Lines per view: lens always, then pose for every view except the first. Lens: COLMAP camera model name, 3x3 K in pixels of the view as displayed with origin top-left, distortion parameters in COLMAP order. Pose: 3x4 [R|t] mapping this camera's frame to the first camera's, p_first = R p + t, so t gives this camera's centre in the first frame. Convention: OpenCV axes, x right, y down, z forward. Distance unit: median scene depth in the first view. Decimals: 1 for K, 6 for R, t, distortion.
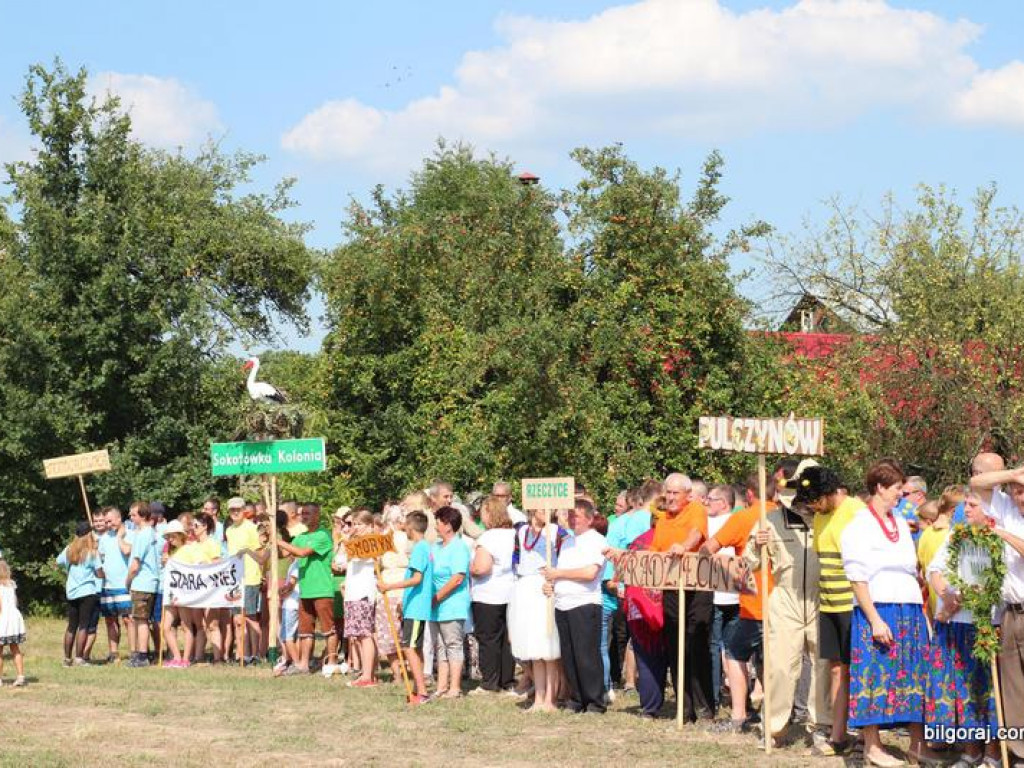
lens RADIAL K [[2643.4, 0, 513.0], [0, 2643.4, 383.5], [0, 0, 1]] dist [-0.080462, 0.000000]
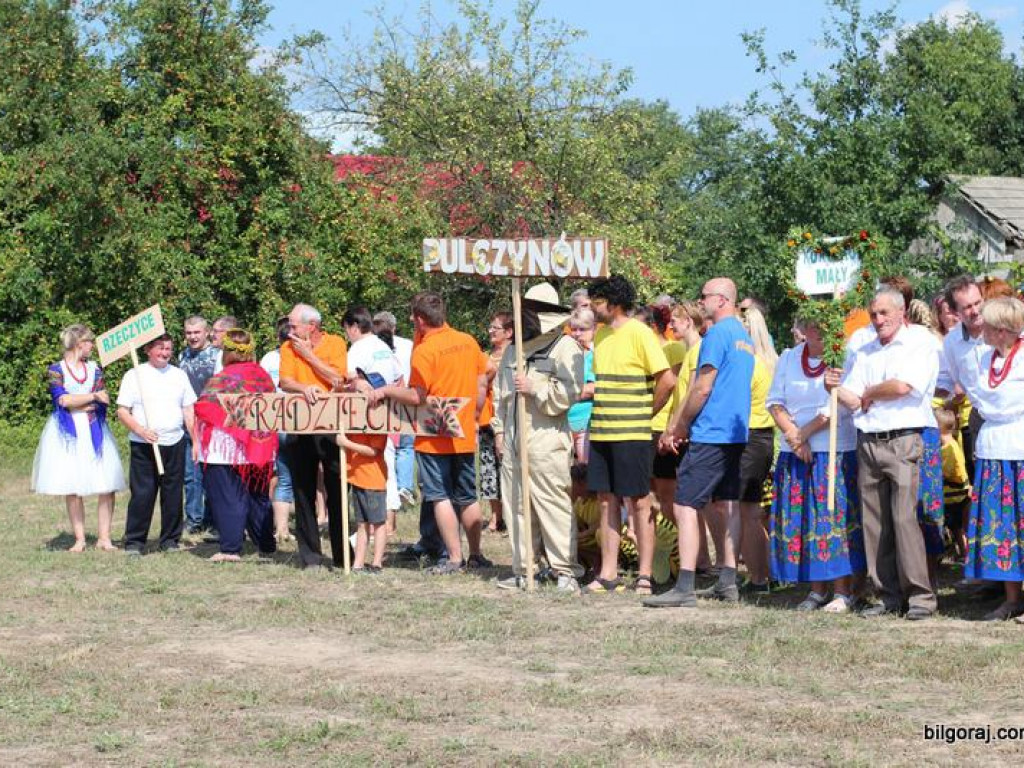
lens RADIAL K [[2643.4, 0, 511.2], [0, 2643.4, 384.1], [0, 0, 1]] dist [-0.080462, 0.000000]
pose [[0.966215, -0.025870, 0.256435, -0.084792], [0.008335, 0.997566, 0.069235, -0.000096], [-0.257602, -0.064758, 0.964079, 0.060624]]
